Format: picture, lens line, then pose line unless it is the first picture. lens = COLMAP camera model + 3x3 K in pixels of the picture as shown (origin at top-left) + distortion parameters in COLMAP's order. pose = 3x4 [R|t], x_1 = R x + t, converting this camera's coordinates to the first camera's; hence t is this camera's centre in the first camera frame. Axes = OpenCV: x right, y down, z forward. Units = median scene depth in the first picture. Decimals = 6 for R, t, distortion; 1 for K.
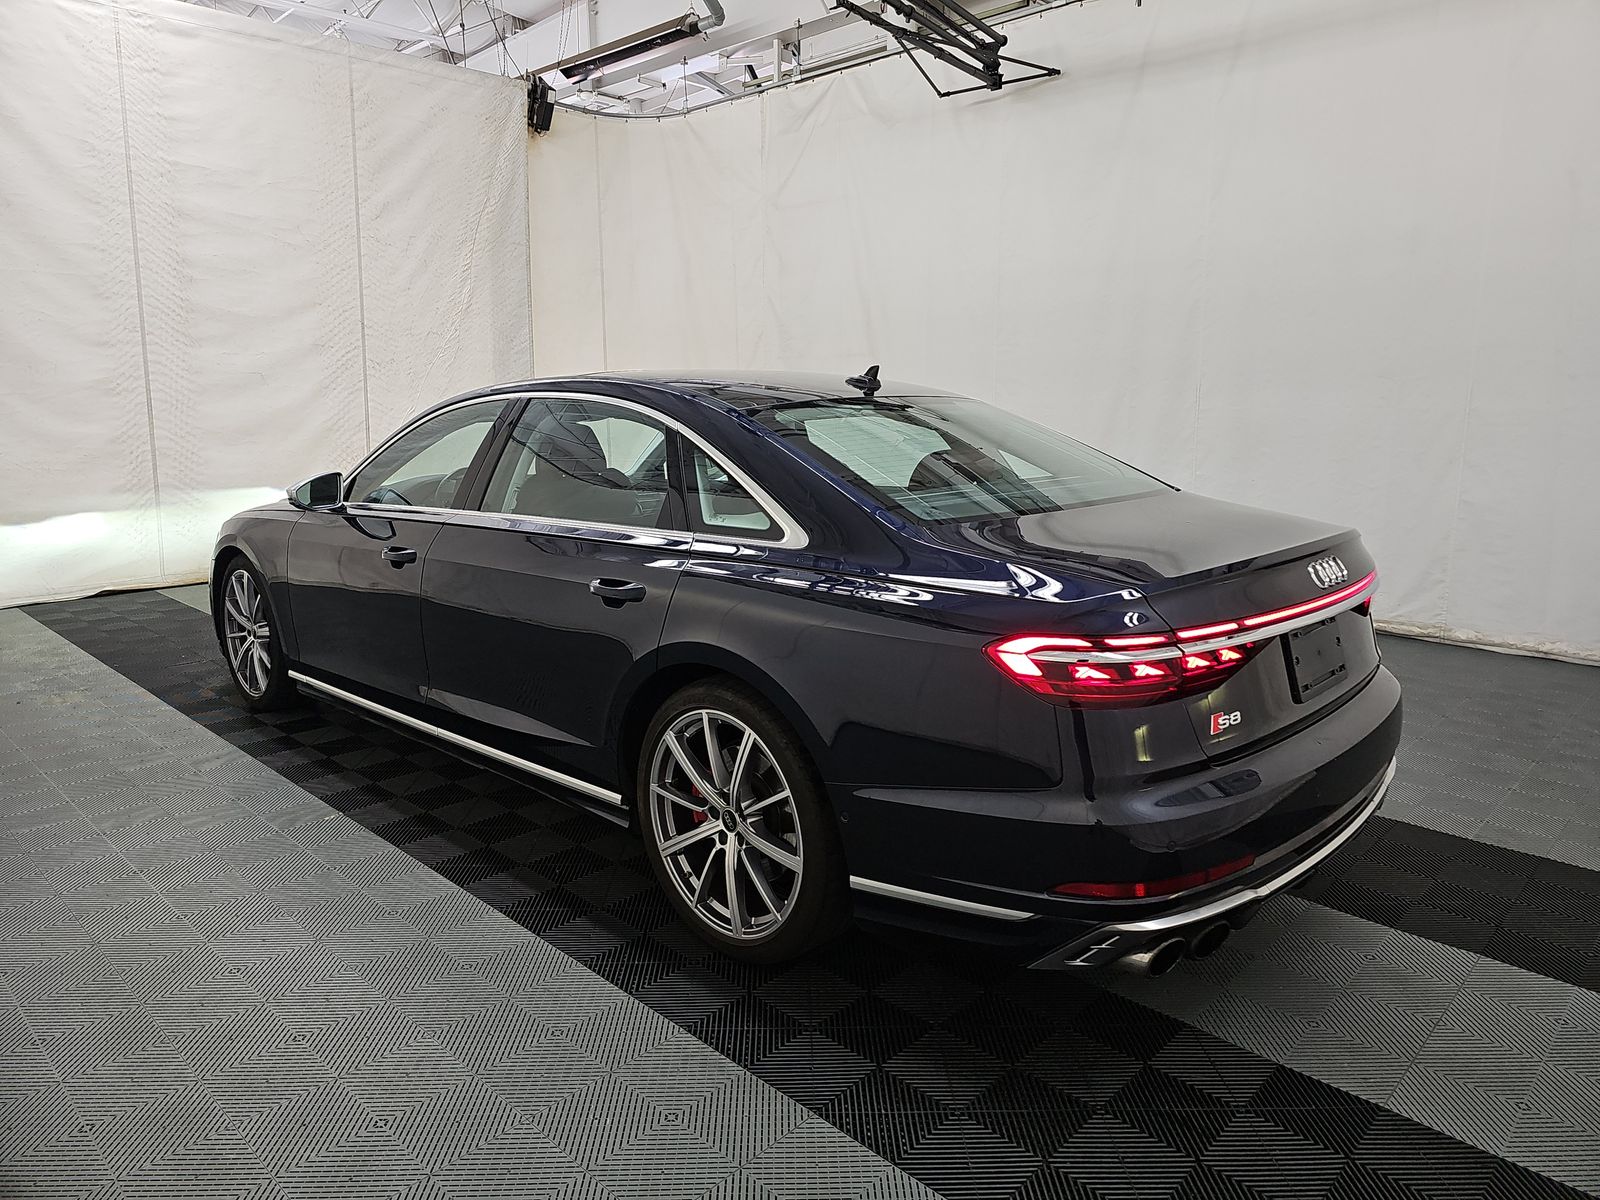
lens RADIAL K [[1063.6, 0, 813.3], [0, 1063.6, 598.0], [0, 0, 1]] dist [0.044354, -0.041621]
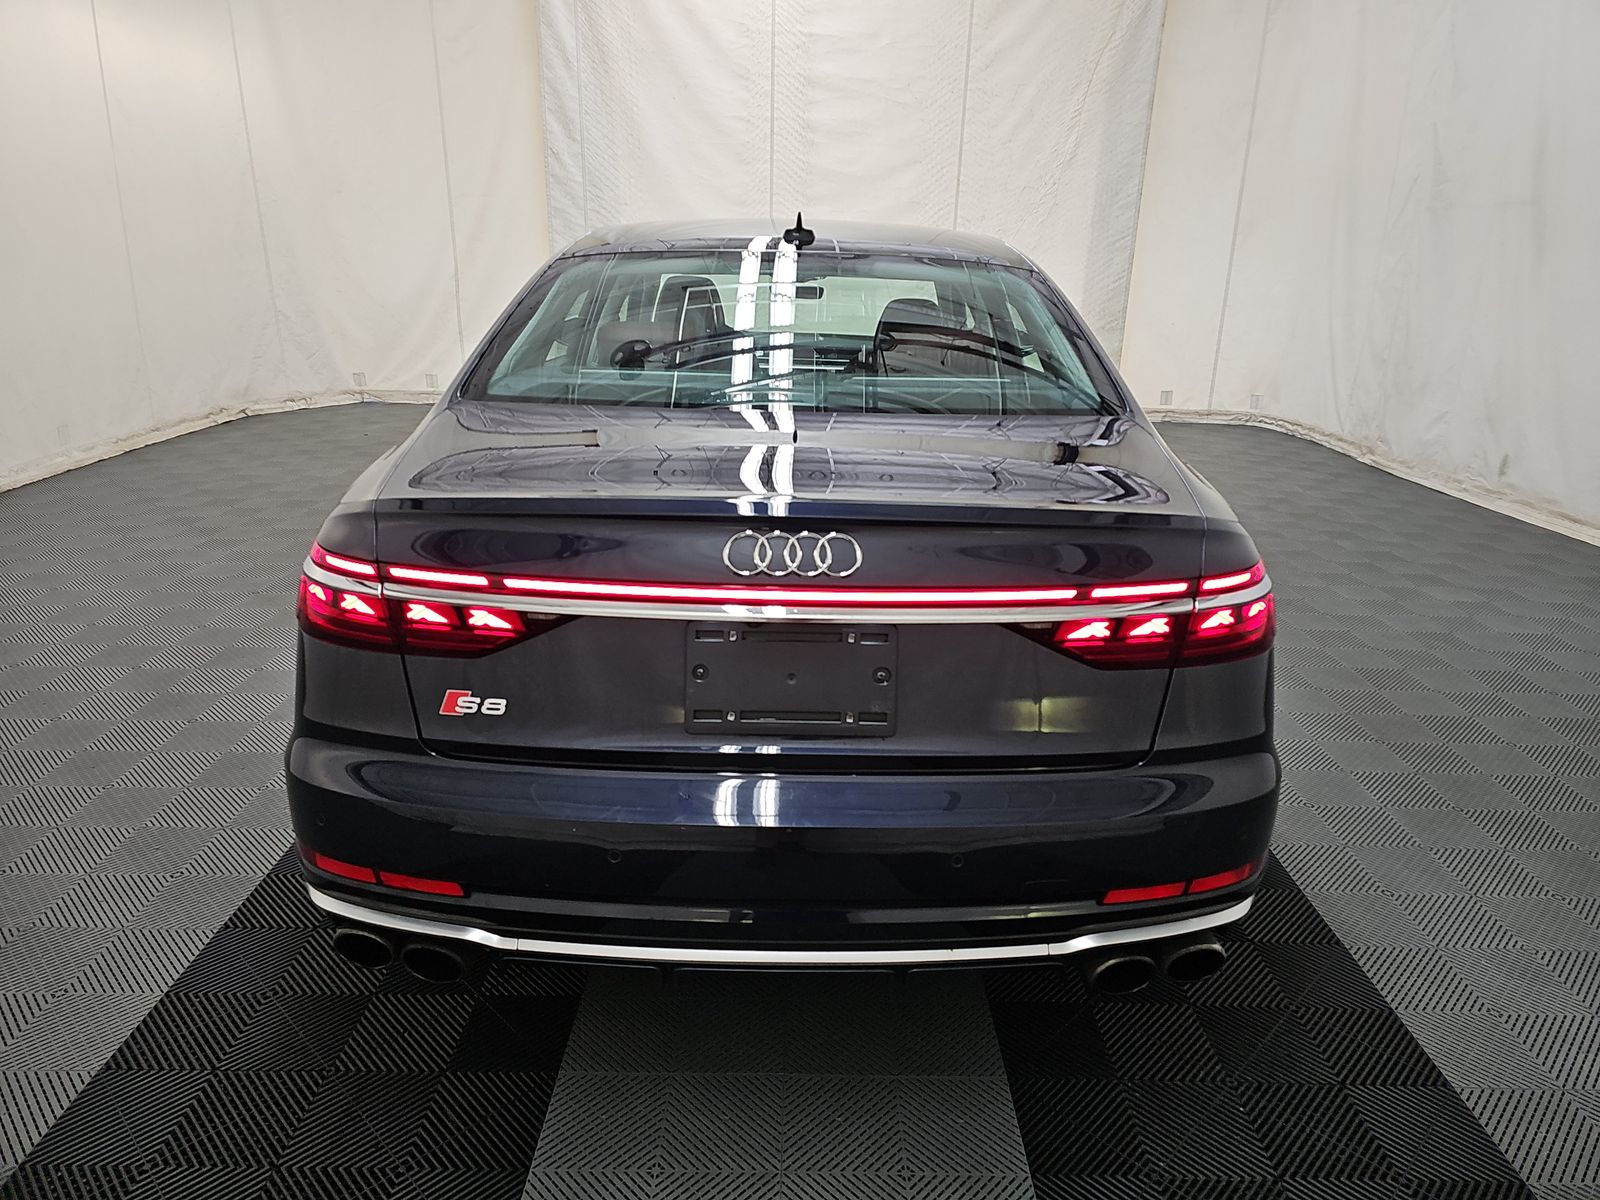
lens RADIAL K [[1063.6, 0, 813.3], [0, 1063.6, 598.0], [0, 0, 1]] dist [0.044354, -0.041621]
pose [[0.693935, 0.240989, -0.678512, 0.304027], [-0.158254, 0.970333, 0.182783, -0.037803], [0.702432, -0.019462, 0.711485, 0.189712]]
